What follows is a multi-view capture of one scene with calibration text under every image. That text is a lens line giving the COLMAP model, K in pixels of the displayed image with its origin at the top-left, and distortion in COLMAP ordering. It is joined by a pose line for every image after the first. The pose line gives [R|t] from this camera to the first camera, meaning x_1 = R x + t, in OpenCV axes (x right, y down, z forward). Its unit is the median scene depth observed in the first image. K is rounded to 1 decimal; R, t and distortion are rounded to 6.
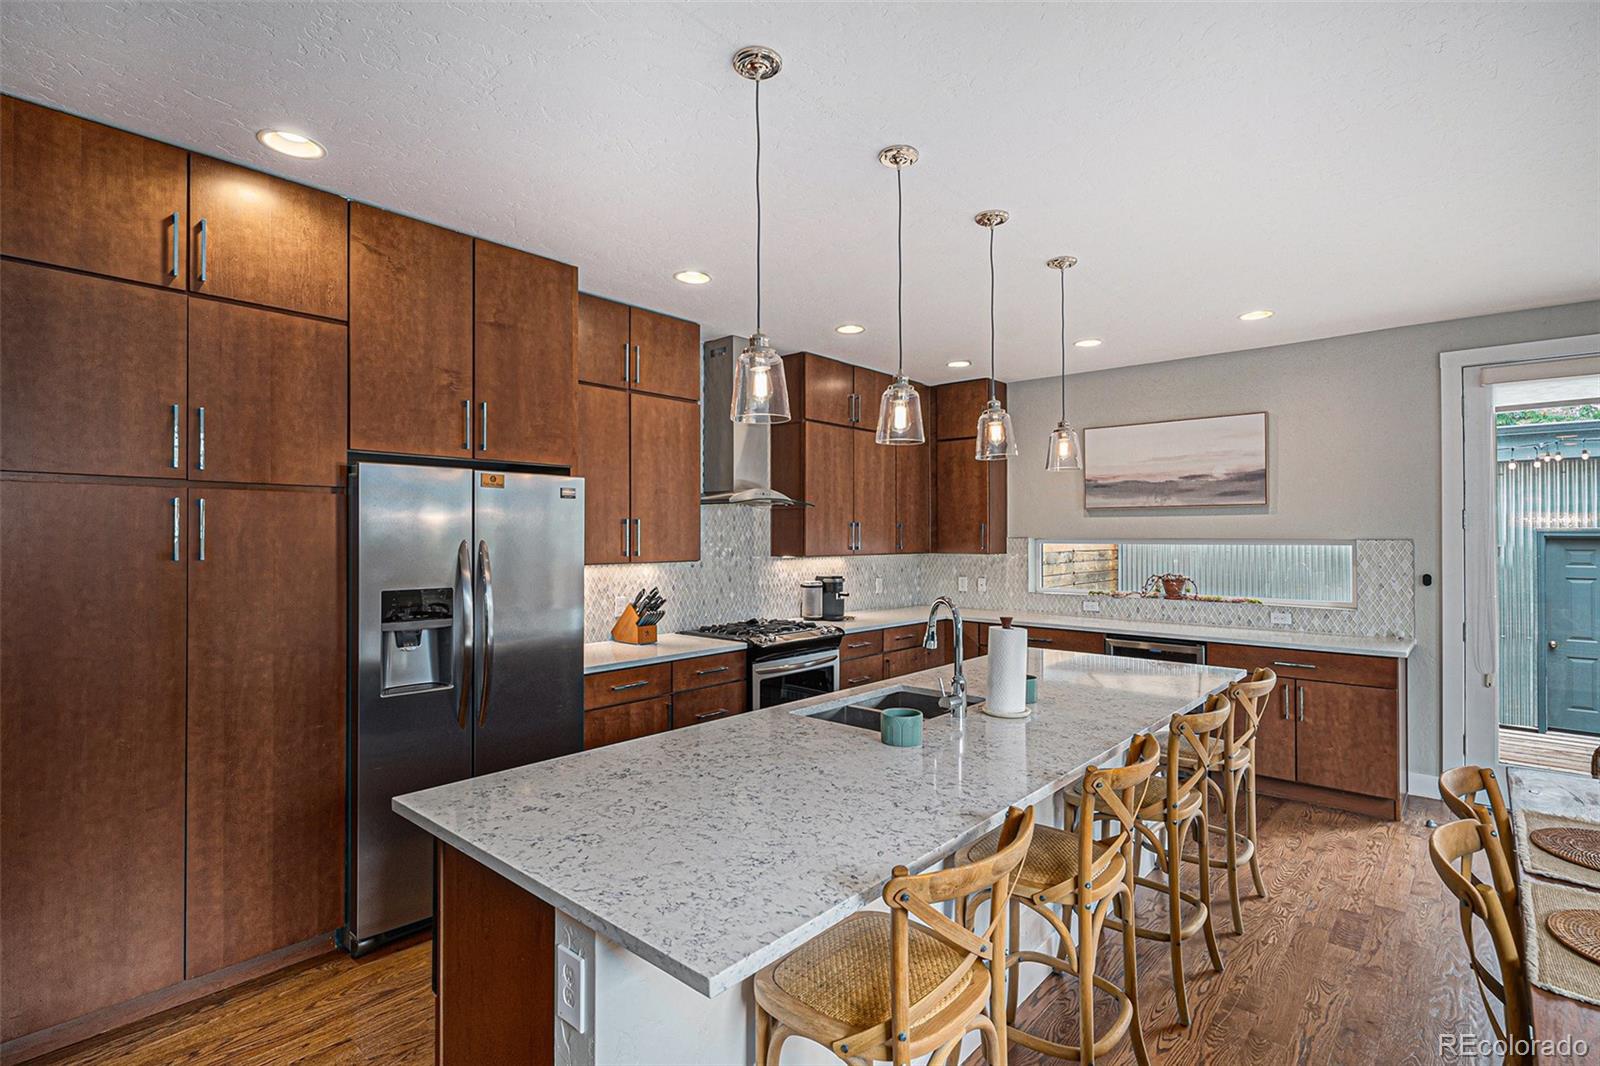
lens RADIAL K [[765.0, 0, 794.8], [0, 765.0, 545.3], [0, 0, 1]] dist [0.011821, -0.004912]
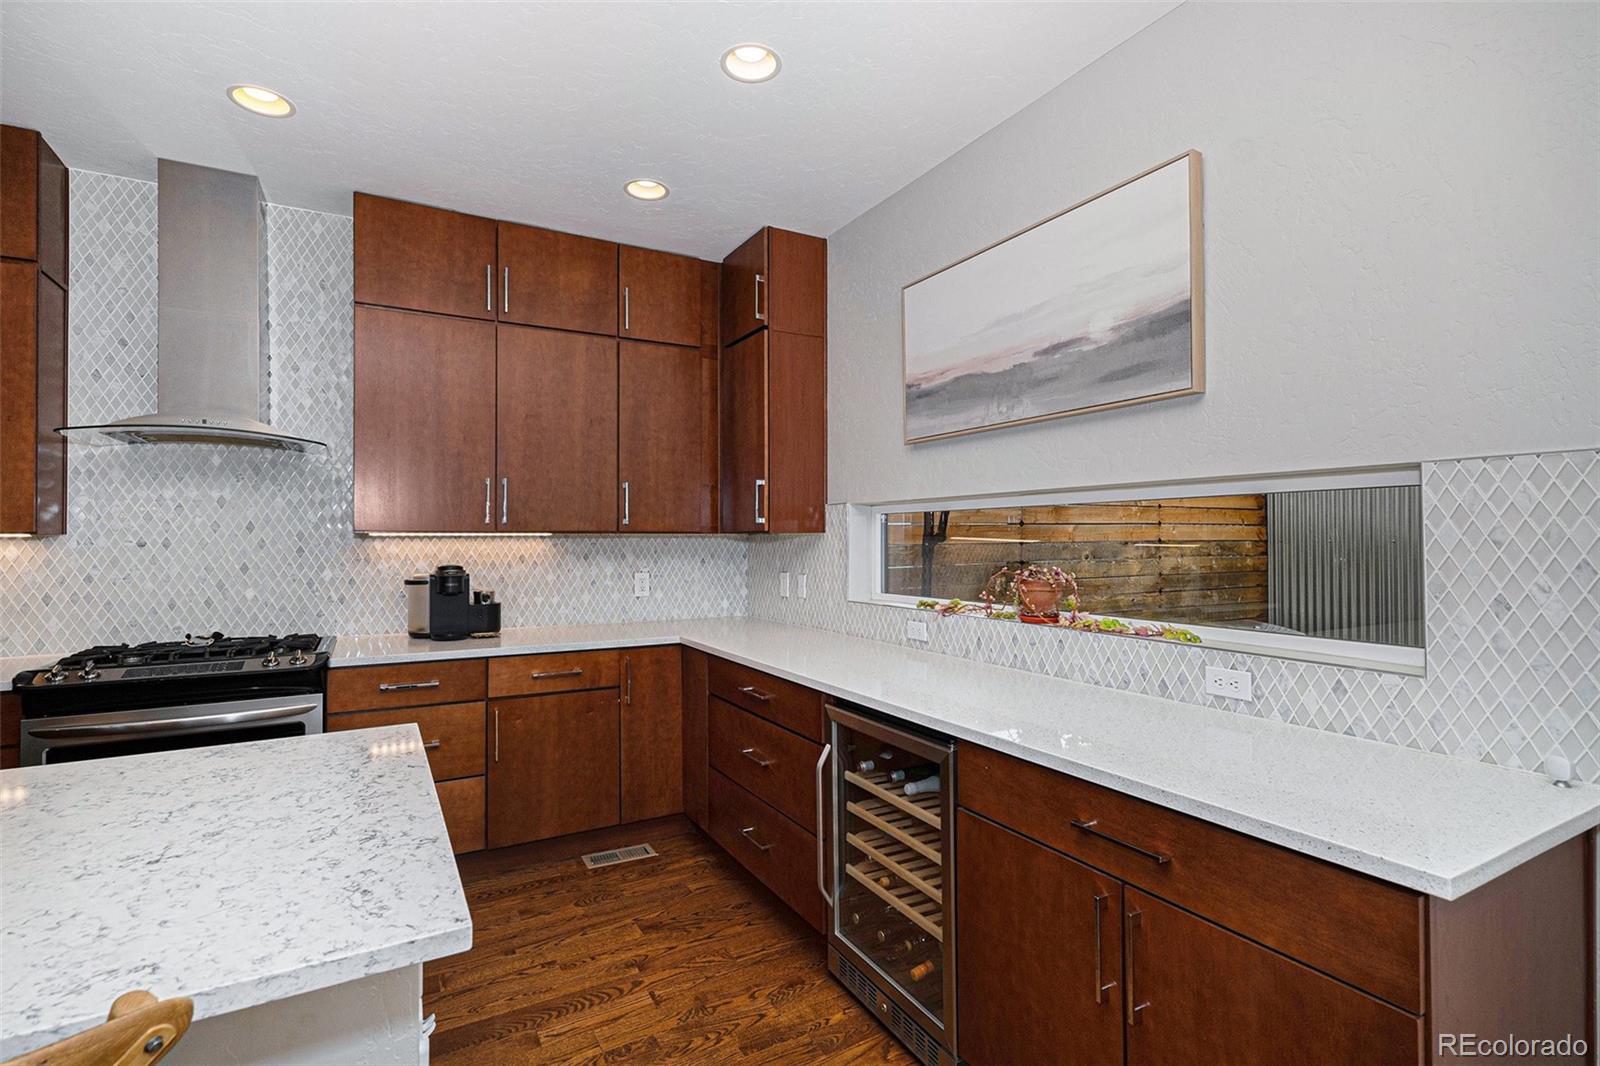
lens RADIAL K [[740.7, 0, 803.9], [0, 740.7, 533.6], [0, 0, 1]] dist [-0.004528, -0.000225]
pose [[0.948460, -0.008372, -0.316785, 0.508360], [0.001384, 0.999751, -0.022278, 0.028102], [0.316893, 0.020691, 0.948236, 0.537882]]
